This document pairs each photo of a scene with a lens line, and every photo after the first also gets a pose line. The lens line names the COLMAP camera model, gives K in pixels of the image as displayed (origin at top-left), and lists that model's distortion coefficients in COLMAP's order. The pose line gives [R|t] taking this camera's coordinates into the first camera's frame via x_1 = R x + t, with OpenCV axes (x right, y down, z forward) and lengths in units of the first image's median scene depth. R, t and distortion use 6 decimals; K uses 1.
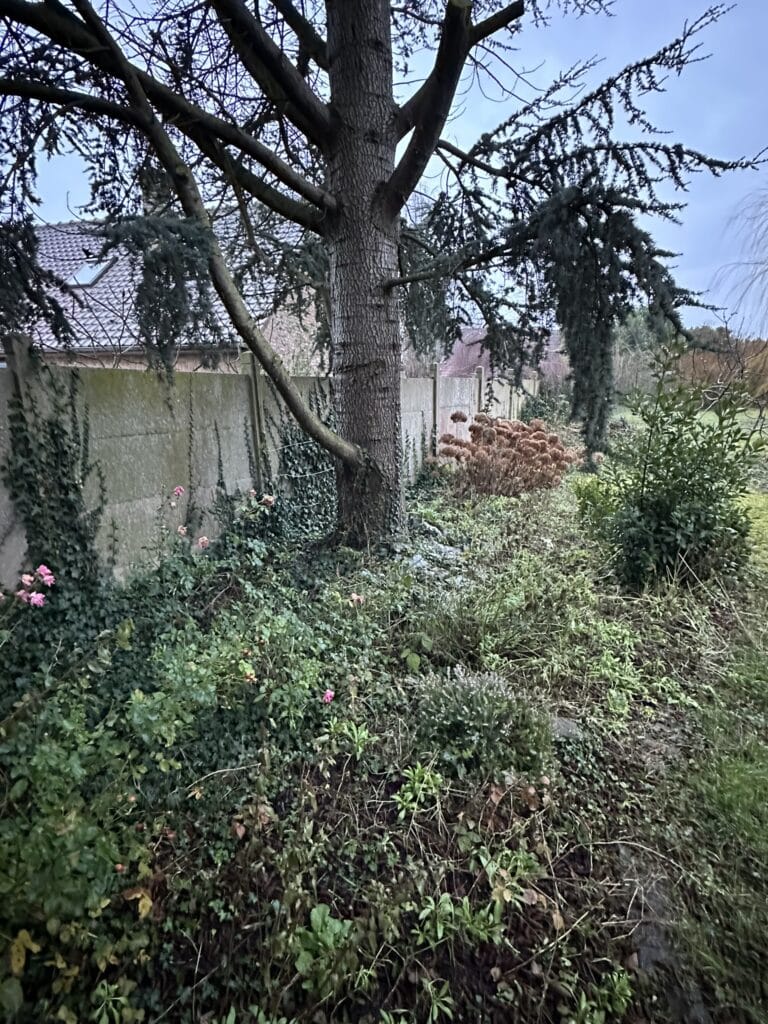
lens RADIAL K [[514.4, 0, 380.7], [0, 514.4, 509.4], [0, 0, 1]] dist [-0.001009, -0.009968]
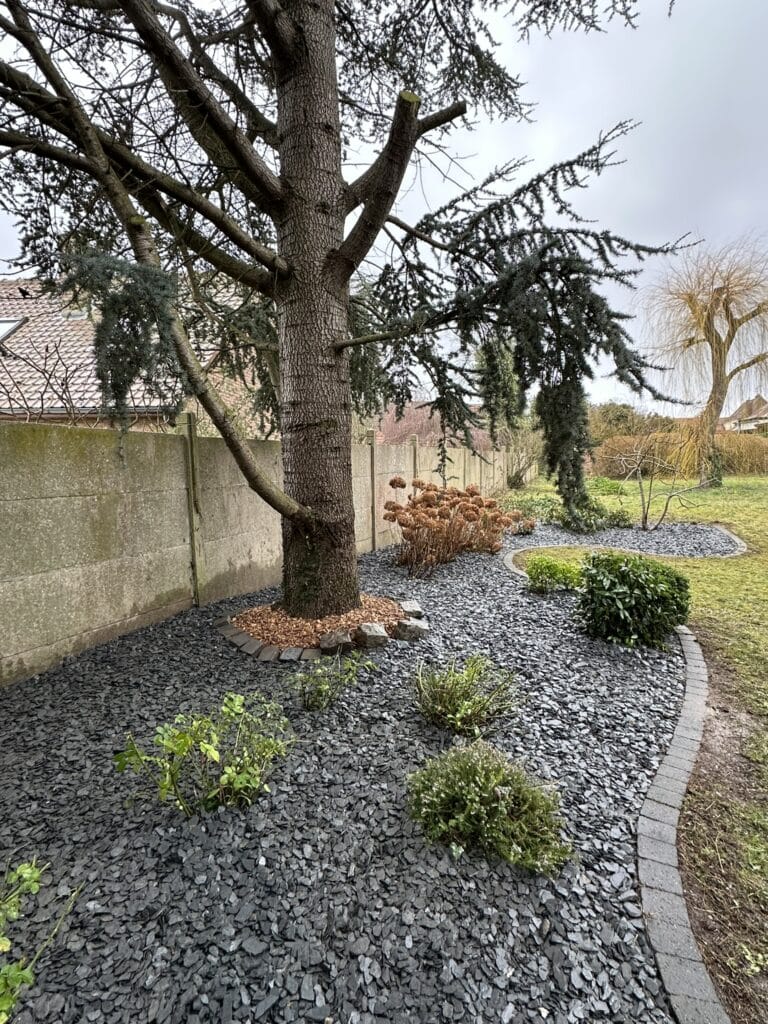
lens RADIAL K [[534.2, 0, 378.8], [0, 534.2, 512.4], [0, 0, 1]] dist [-0.017850, -0.000365]
pose [[0.990252, -0.008478, 0.139030, -0.056235], [0.027118, 0.990780, -0.132738, 0.022176], [-0.136622, 0.135215, 0.981352, 0.018516]]
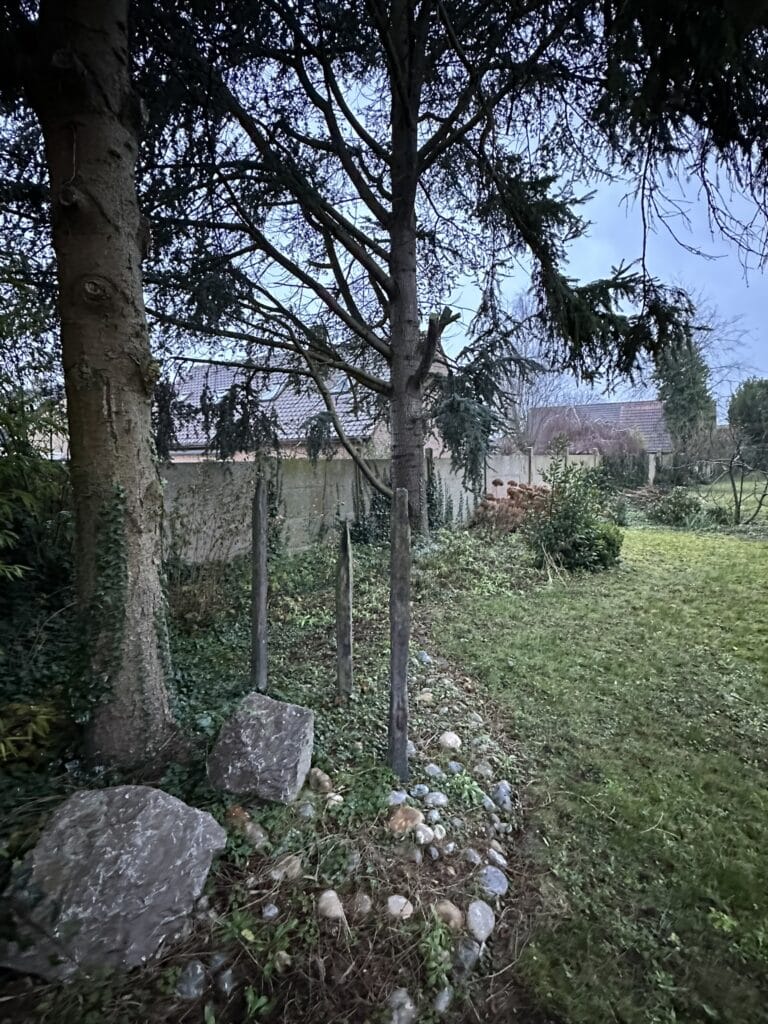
lens RADIAL K [[514.4, 0, 380.7], [0, 514.4, 509.4], [0, 0, 1]] dist [-0.001009, -0.009968]
pose [[0.967332, 0.013254, -0.253167, 0.425292], [-0.047527, 0.990408, -0.129744, 0.222640], [0.249019, 0.137537, 0.958683, -1.041429]]
